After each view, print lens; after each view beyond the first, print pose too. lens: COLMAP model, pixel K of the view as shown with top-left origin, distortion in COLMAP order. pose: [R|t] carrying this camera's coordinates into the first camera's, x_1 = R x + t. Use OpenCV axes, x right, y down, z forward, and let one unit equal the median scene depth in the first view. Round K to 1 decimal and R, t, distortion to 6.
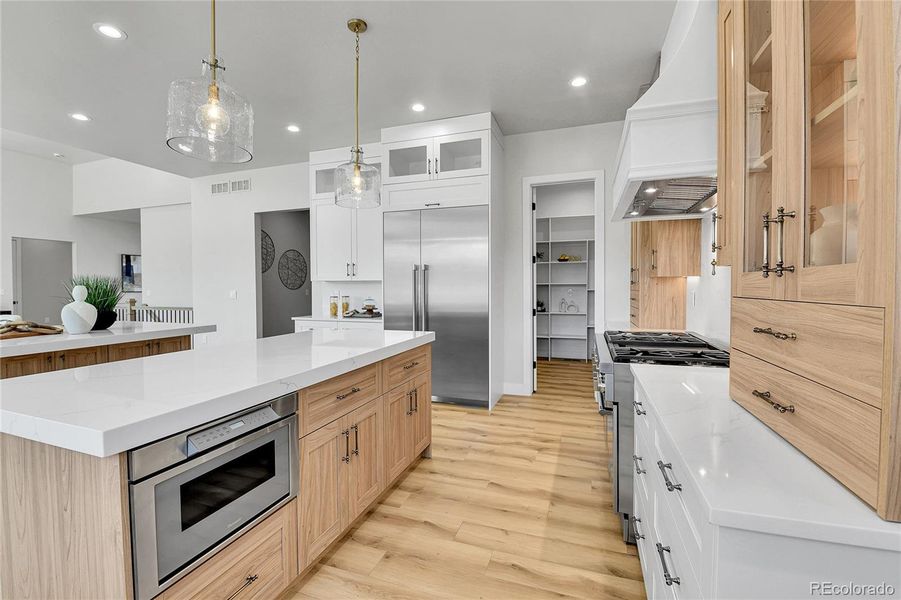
lens RADIAL K [[390.5, 0, 453.0], [0, 390.5, 296.1], [0, 0, 1]] dist [-0.014313, -0.000715]
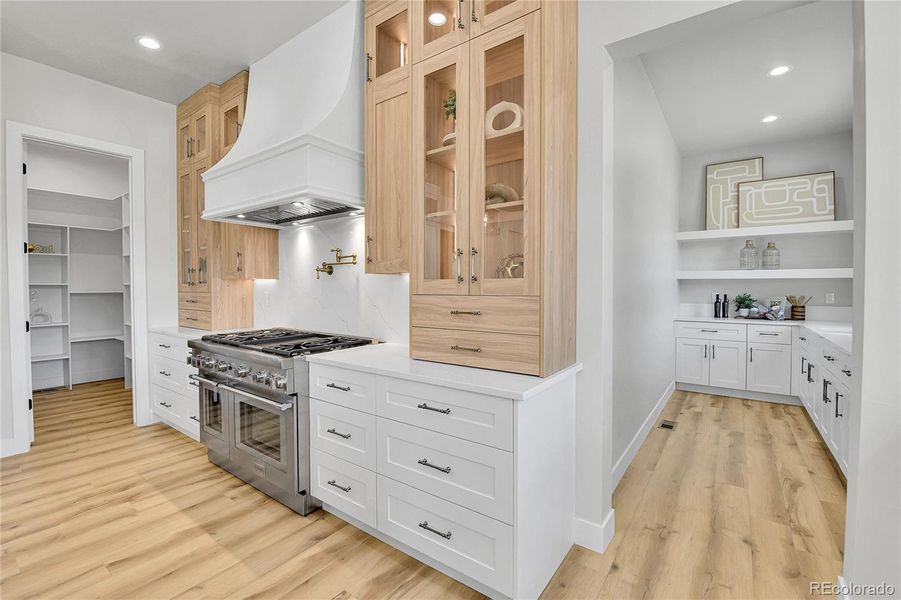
lens RADIAL K [[390.5, 0, 453.8], [0, 390.5, 296.2], [0, 0, 1]] dist [-0.014313, -0.000715]
pose [[0.291546, -0.016785, 0.956409, -0.327922], [0.022332, 0.999693, 0.010738, -0.002104], [-0.956296, 0.018228, 0.291832, 0.163820]]
